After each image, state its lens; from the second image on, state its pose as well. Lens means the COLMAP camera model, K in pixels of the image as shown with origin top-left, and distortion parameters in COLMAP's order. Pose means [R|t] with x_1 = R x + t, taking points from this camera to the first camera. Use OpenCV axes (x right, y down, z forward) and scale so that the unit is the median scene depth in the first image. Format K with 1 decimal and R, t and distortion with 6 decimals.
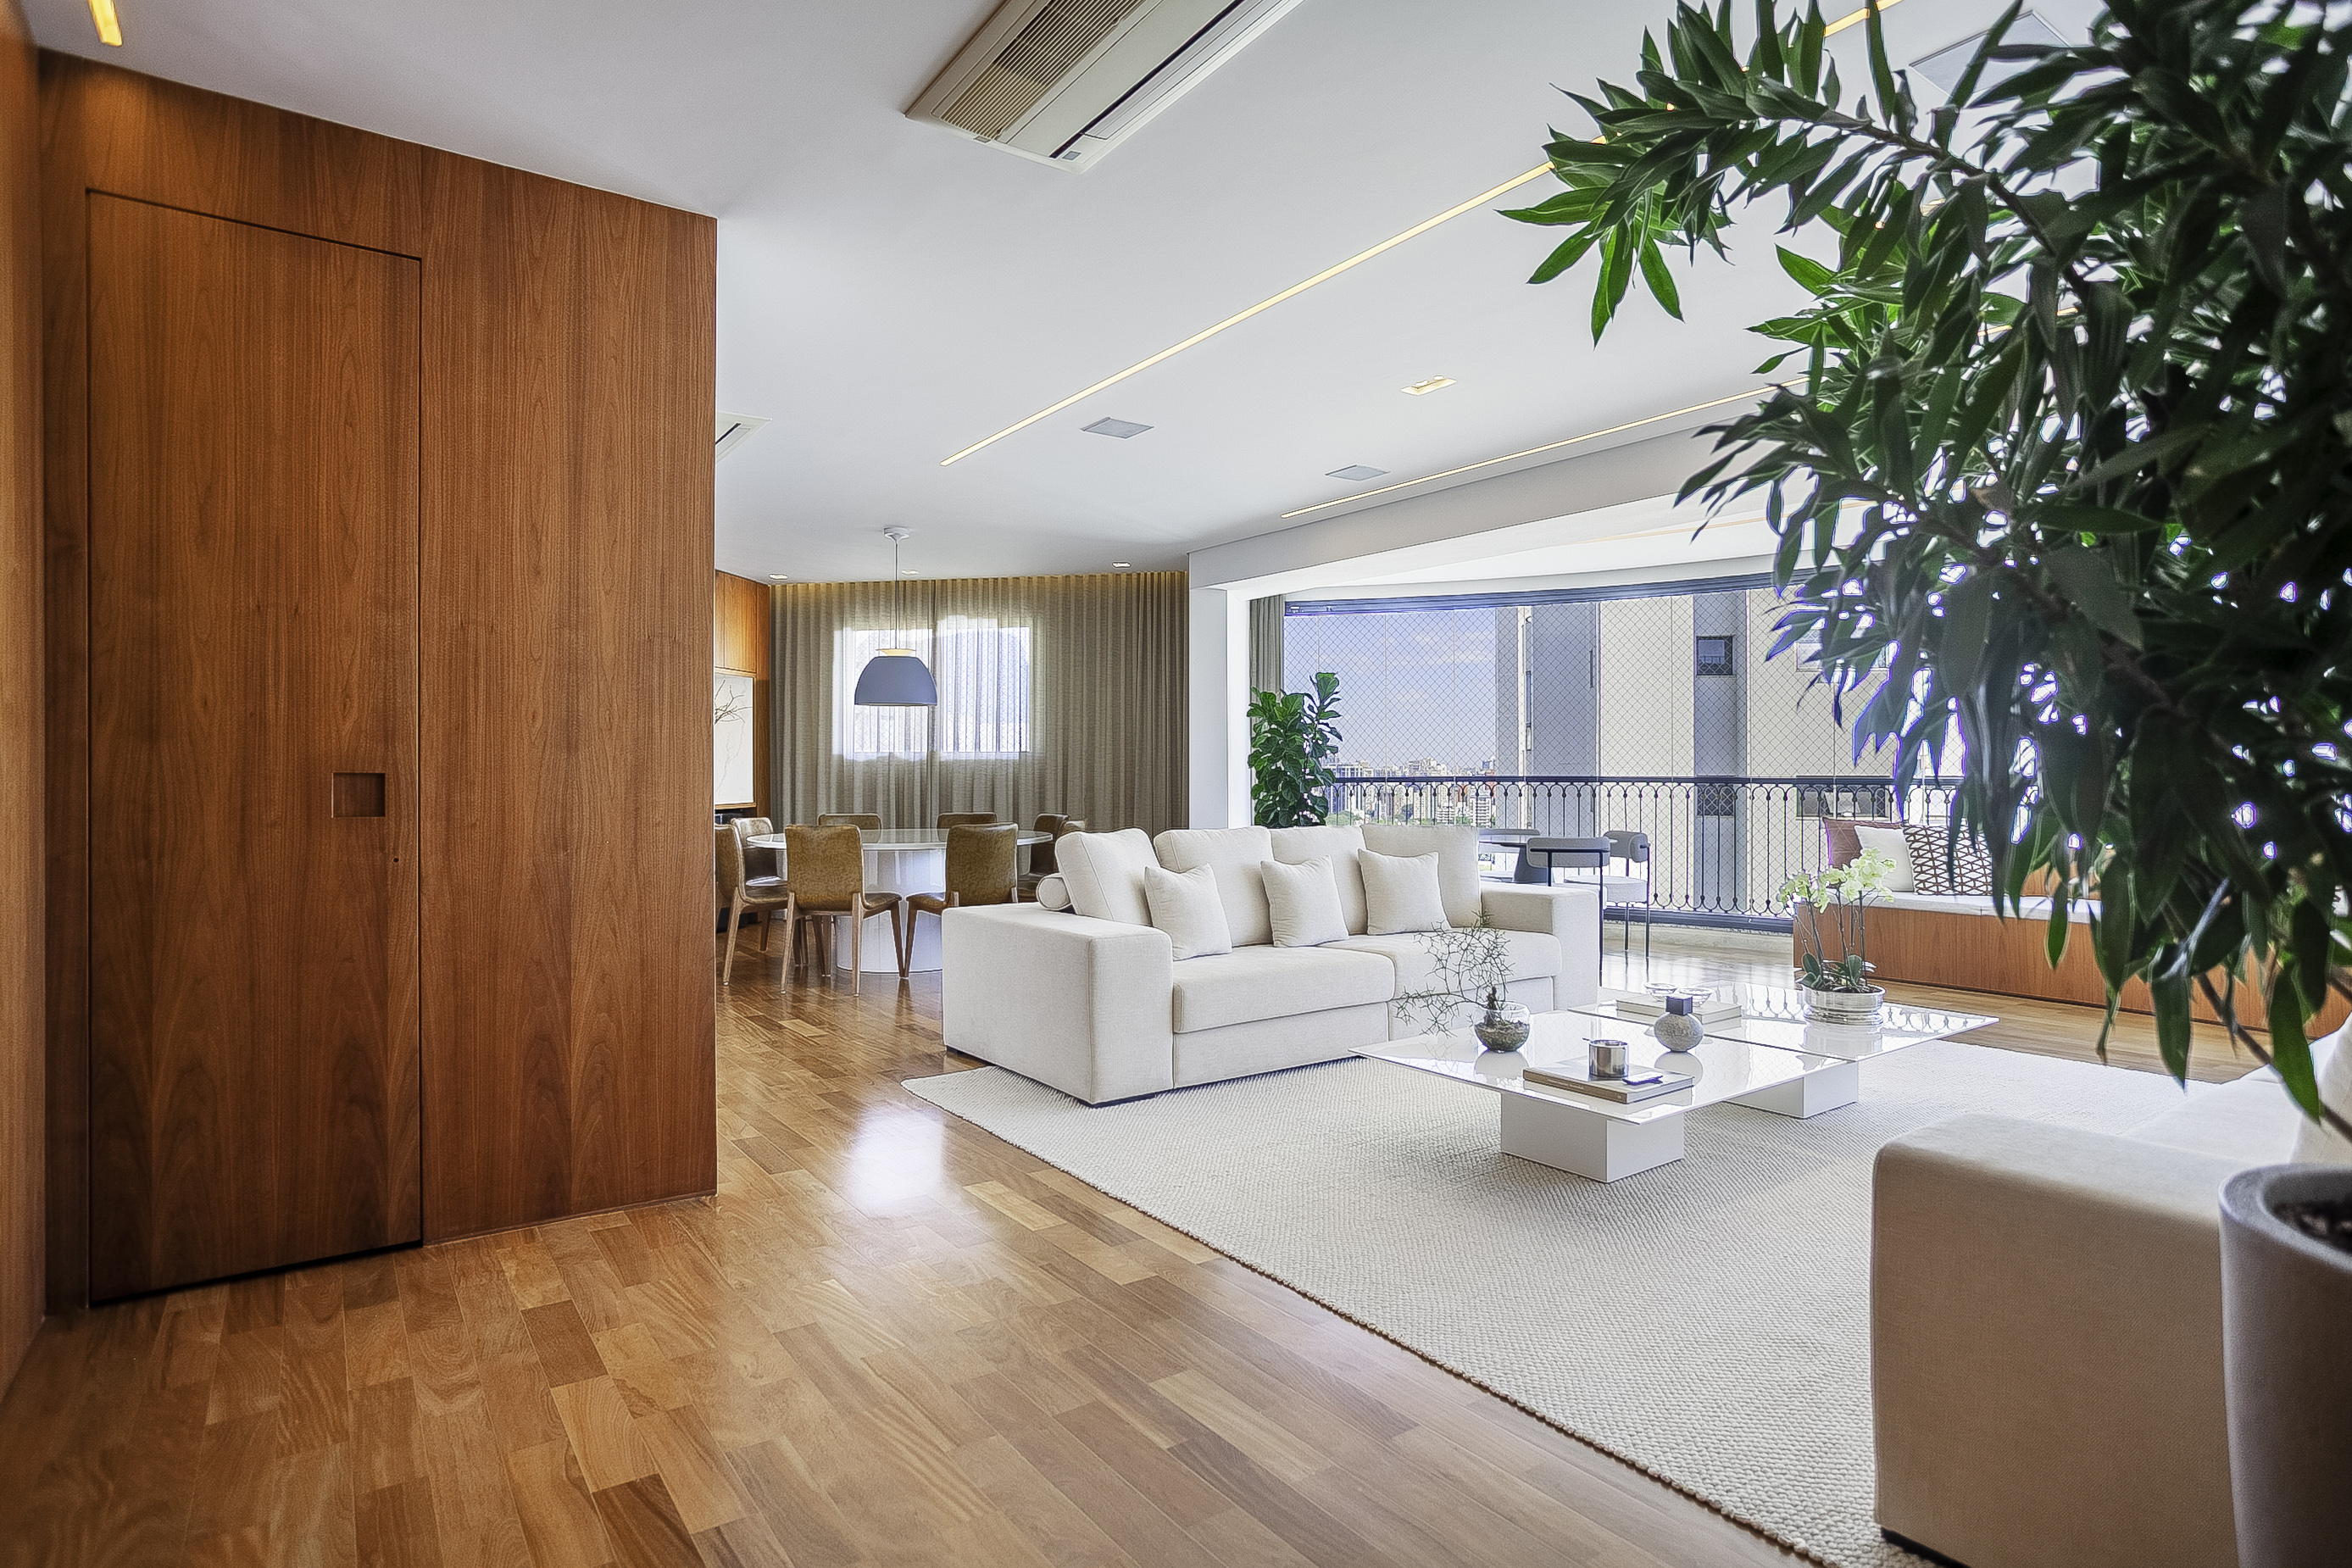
lens RADIAL K [[1238.7, 0, 1162.8], [0, 1238.7, 782.7], [0, 0, 1]] dist [-0.001016, -0.000010]
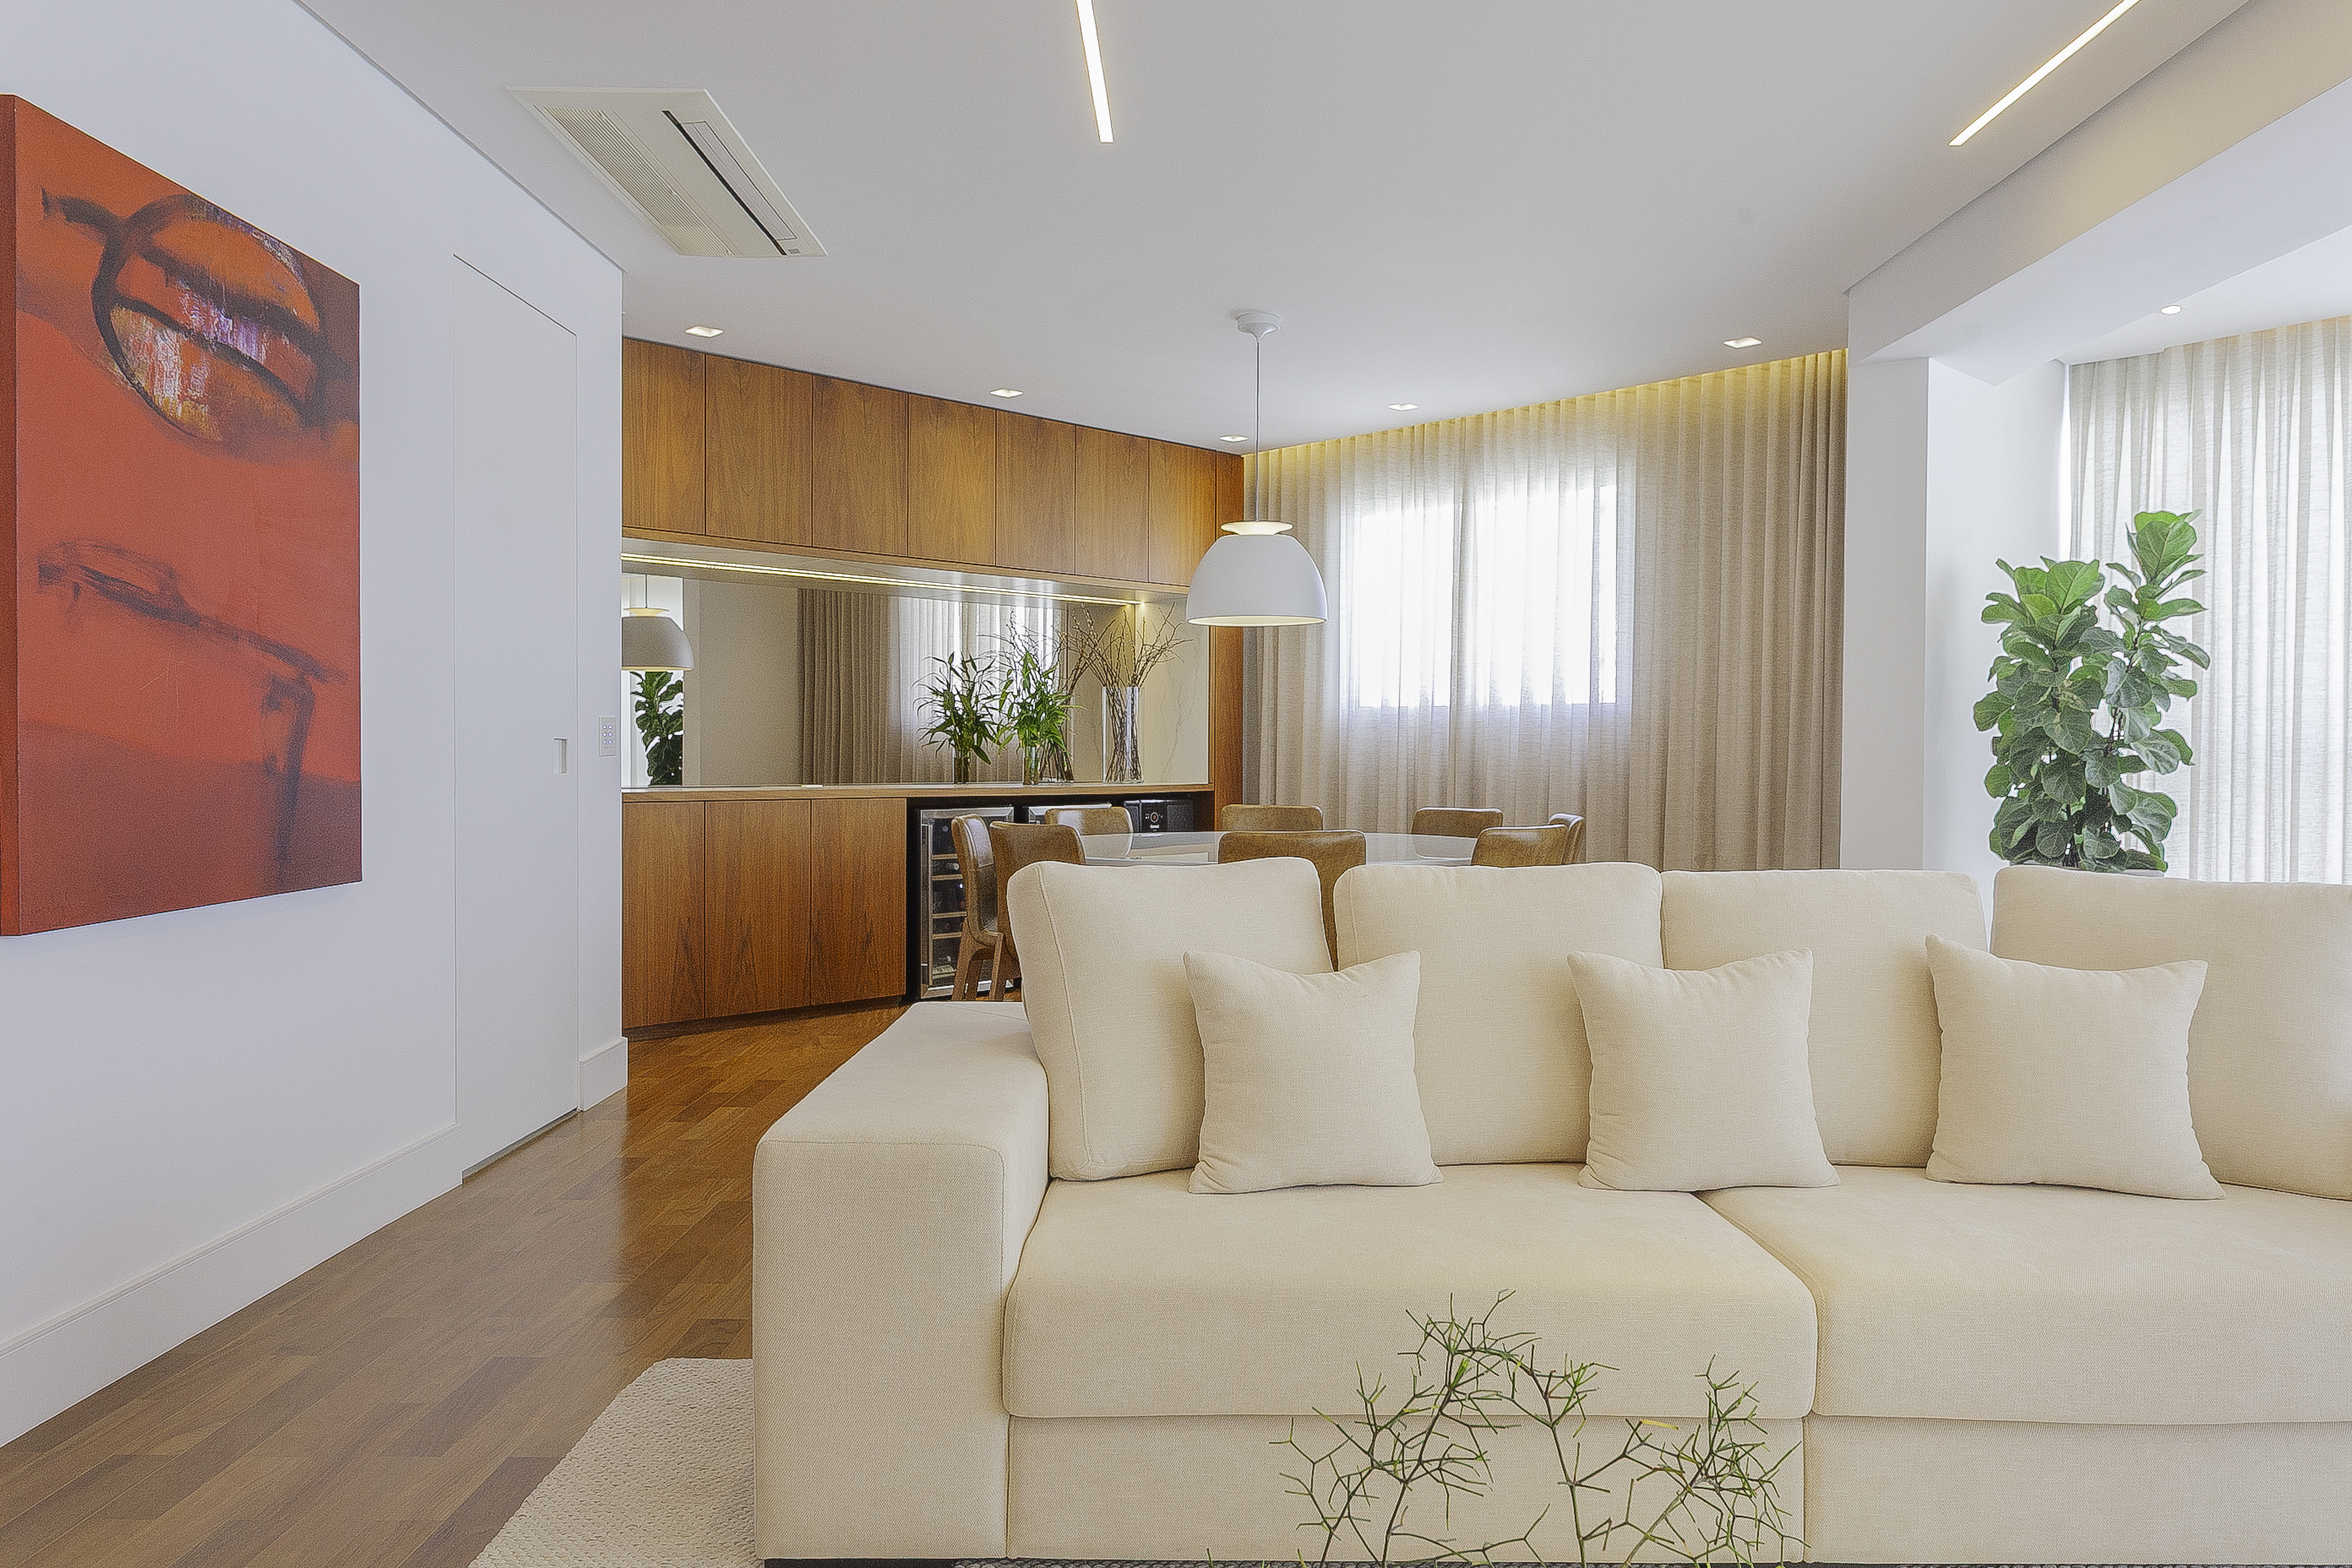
lens RADIAL K [[1616.1, 0, 1195.0], [0, 1616.1, 785.2], [0, 0, 1]] dist [0.007110, 0.004484]
pose [[0.825858, 0.018239, -0.563583, 0.172794], [-0.007819, 0.999751, 0.020896, -0.001325], [0.563824, -0.012851, 0.825795, 0.319897]]
